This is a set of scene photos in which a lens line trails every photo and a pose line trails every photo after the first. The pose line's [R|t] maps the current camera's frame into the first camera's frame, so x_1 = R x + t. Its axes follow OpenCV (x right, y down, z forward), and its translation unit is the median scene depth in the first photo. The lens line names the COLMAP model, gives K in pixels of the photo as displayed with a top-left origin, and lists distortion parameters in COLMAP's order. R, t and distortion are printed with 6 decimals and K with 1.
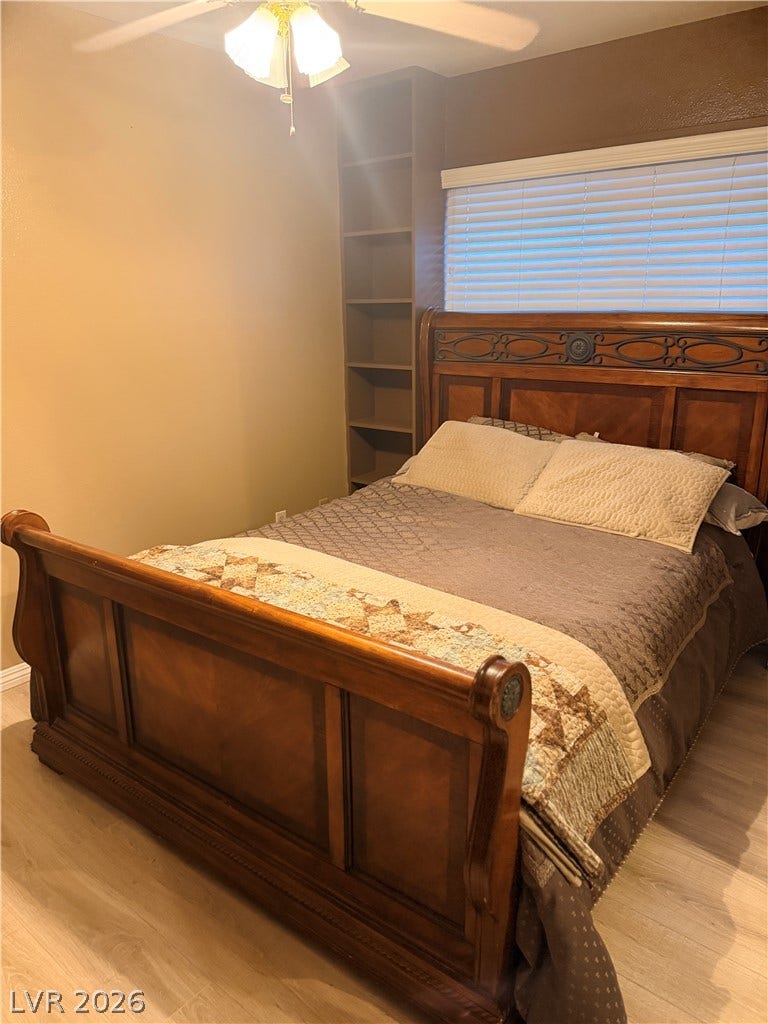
lens RADIAL K [[744.2, 0, 384.0], [0, 744.2, 512.0], [0, 0, 1]] dist [0.088306, -0.149864]
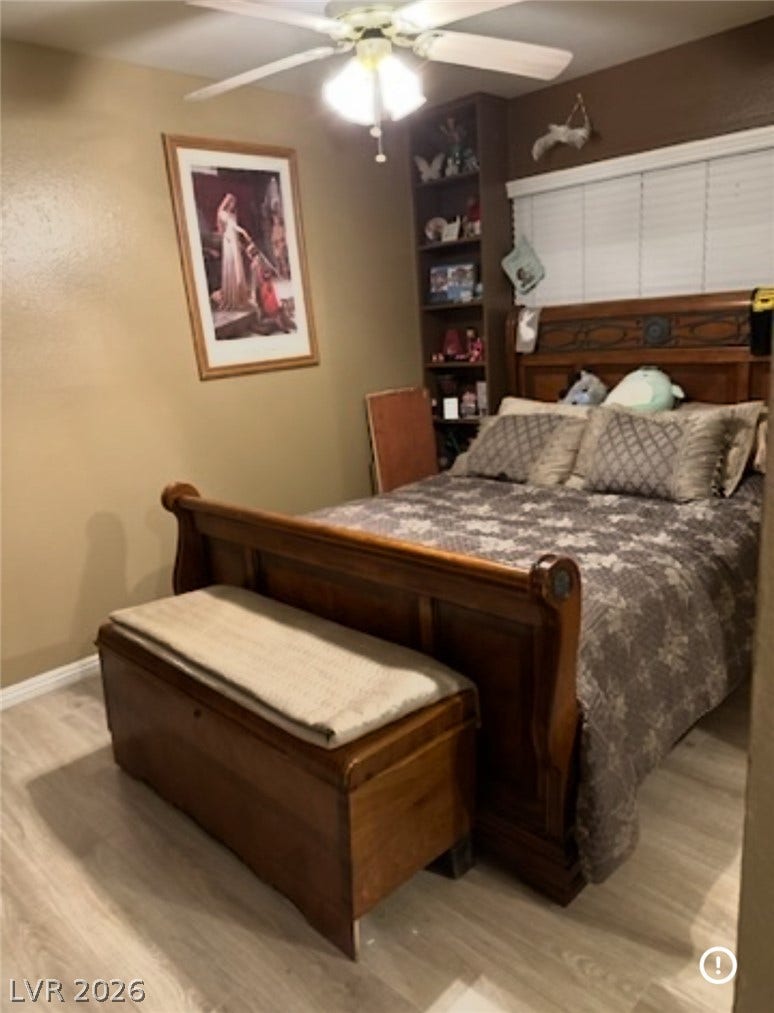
lens RADIAL K [[748.6, 0, 387.0], [0, 748.6, 506.5], [0, 0, 1]] dist [-0.025588, 0.002647]
pose [[0.989893, -0.039892, -0.136092, 0.027885], [0.036843, 0.999012, -0.024857, 0.067613], [0.136949, 0.019592, 0.990384, -0.154067]]
